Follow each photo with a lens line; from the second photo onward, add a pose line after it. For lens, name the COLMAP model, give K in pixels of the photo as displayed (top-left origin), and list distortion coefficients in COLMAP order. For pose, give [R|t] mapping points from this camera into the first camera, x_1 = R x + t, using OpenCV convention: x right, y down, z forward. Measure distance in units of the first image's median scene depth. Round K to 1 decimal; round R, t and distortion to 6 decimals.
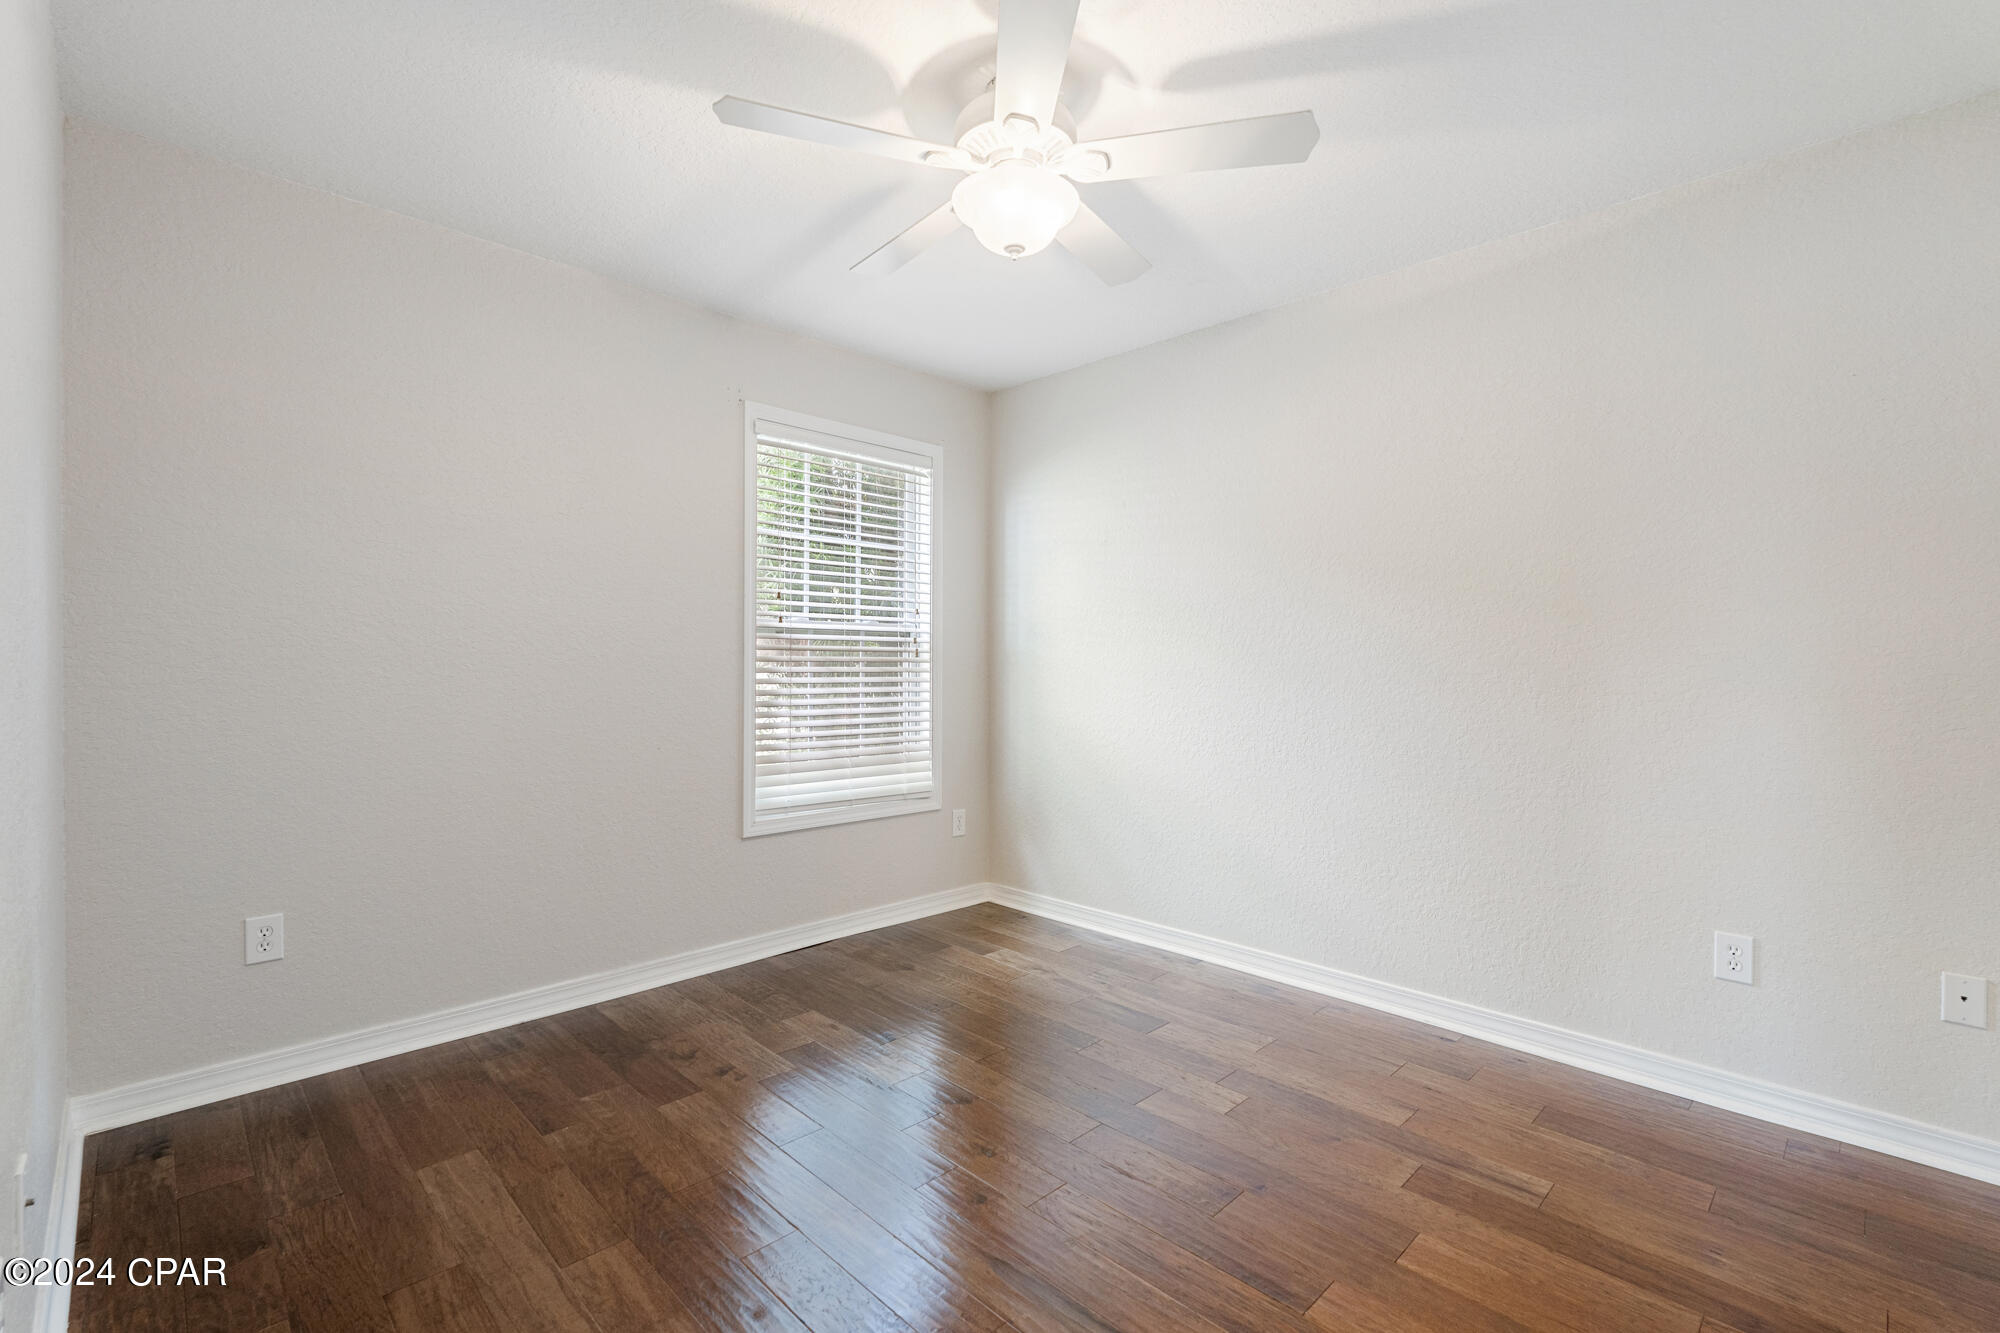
lens RADIAL K [[883.2, 0, 998.7], [0, 883.2, 662.6], [0, 0, 1]] dist [-0.004319, 0.000277]
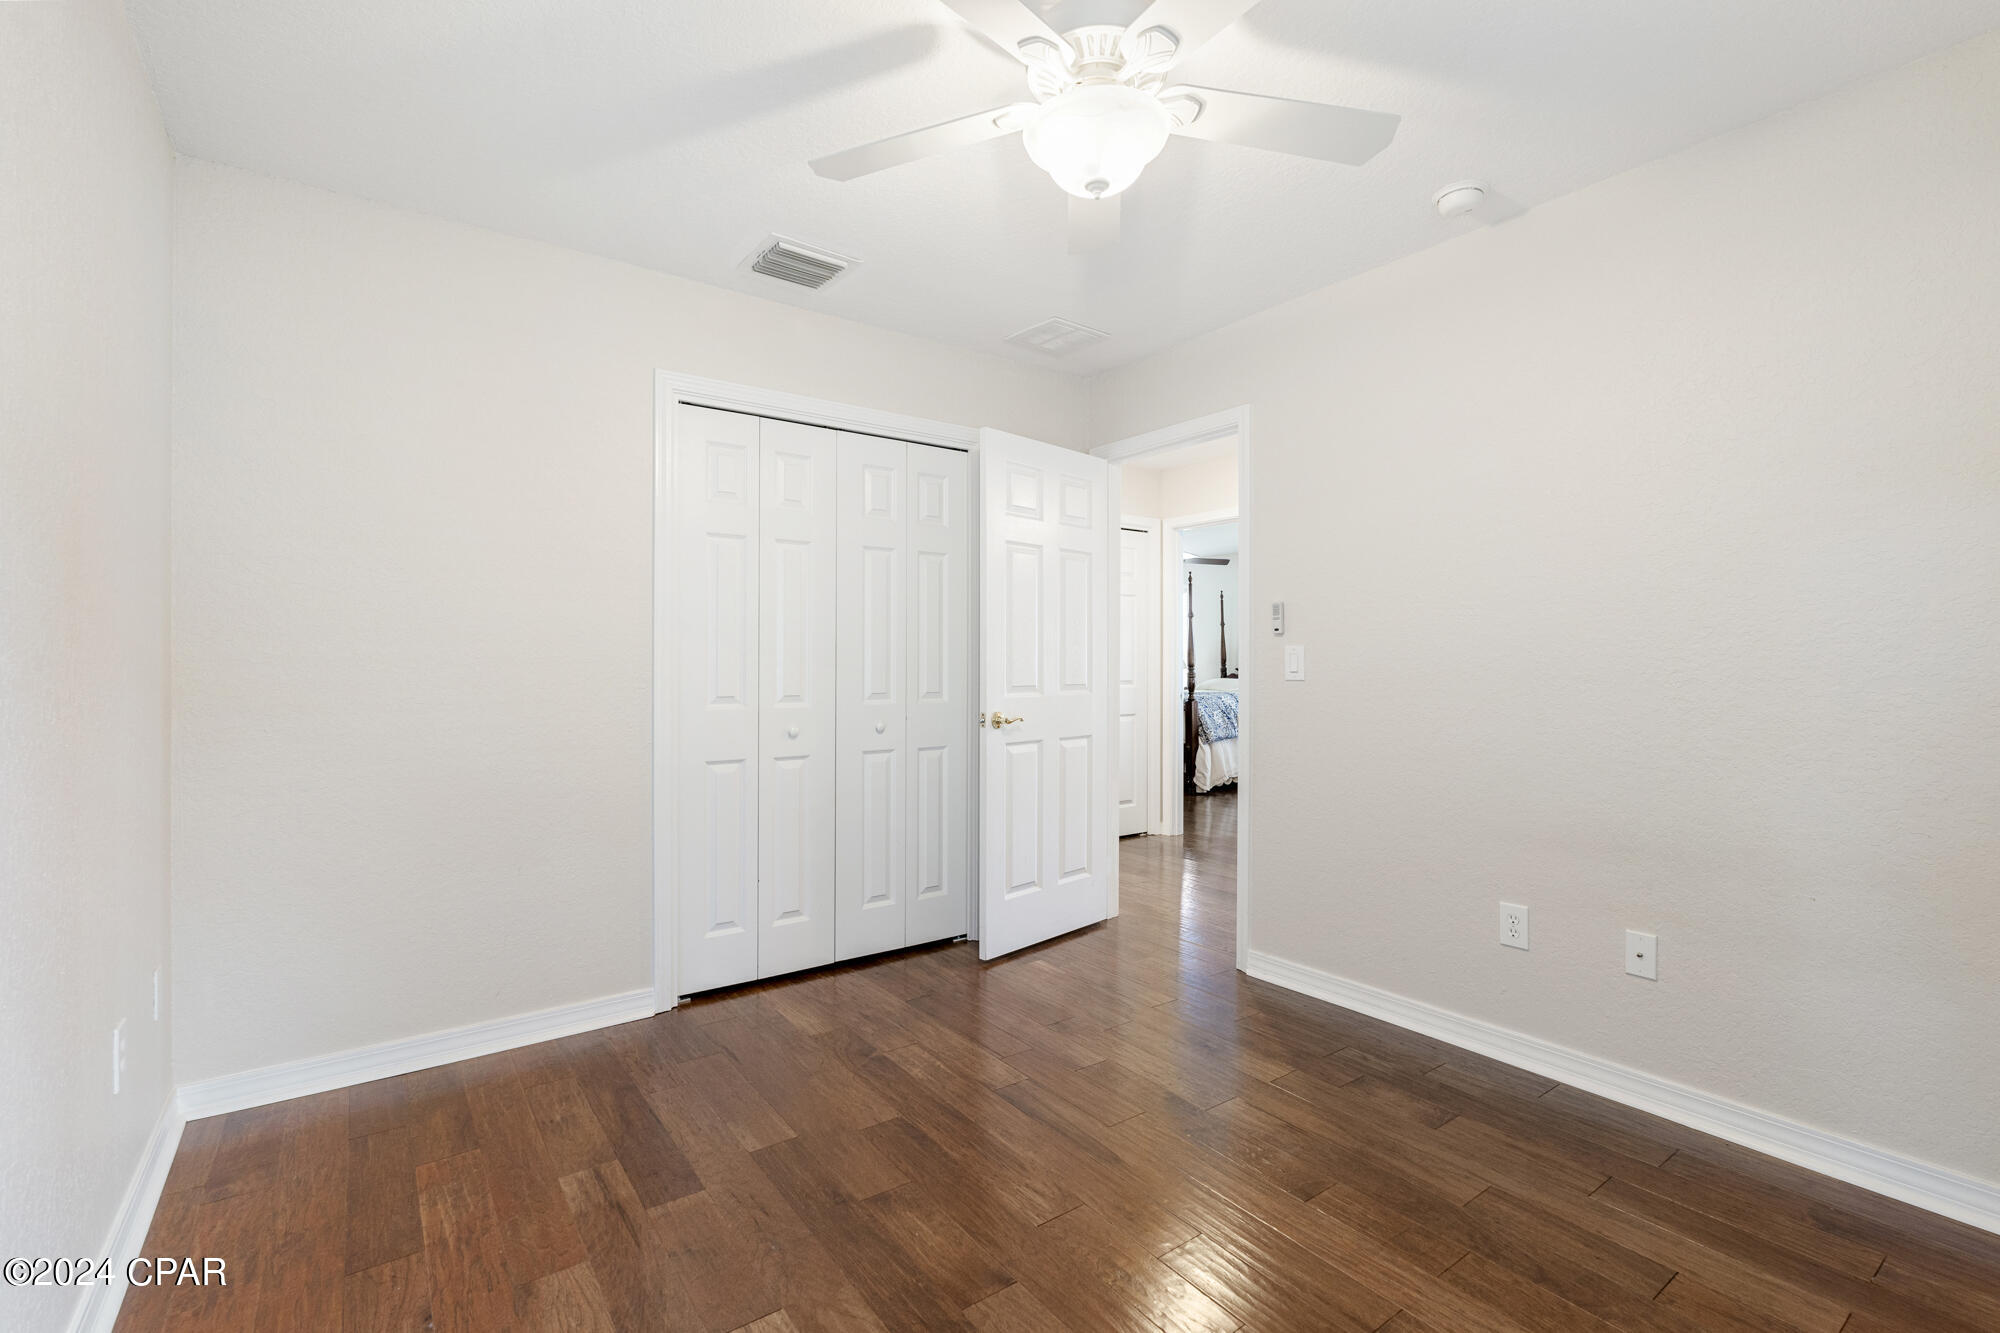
lens RADIAL K [[883.2, 0, 998.7], [0, 883.2, 662.6], [0, 0, 1]] dist [-0.004319, 0.000277]
pose [[-0.988688, -0.005146, 0.149898, -0.019341], [-0.004960, 0.999986, 0.001613, -0.004758], [-0.149905, 0.000852, -0.988700, 2.030617]]
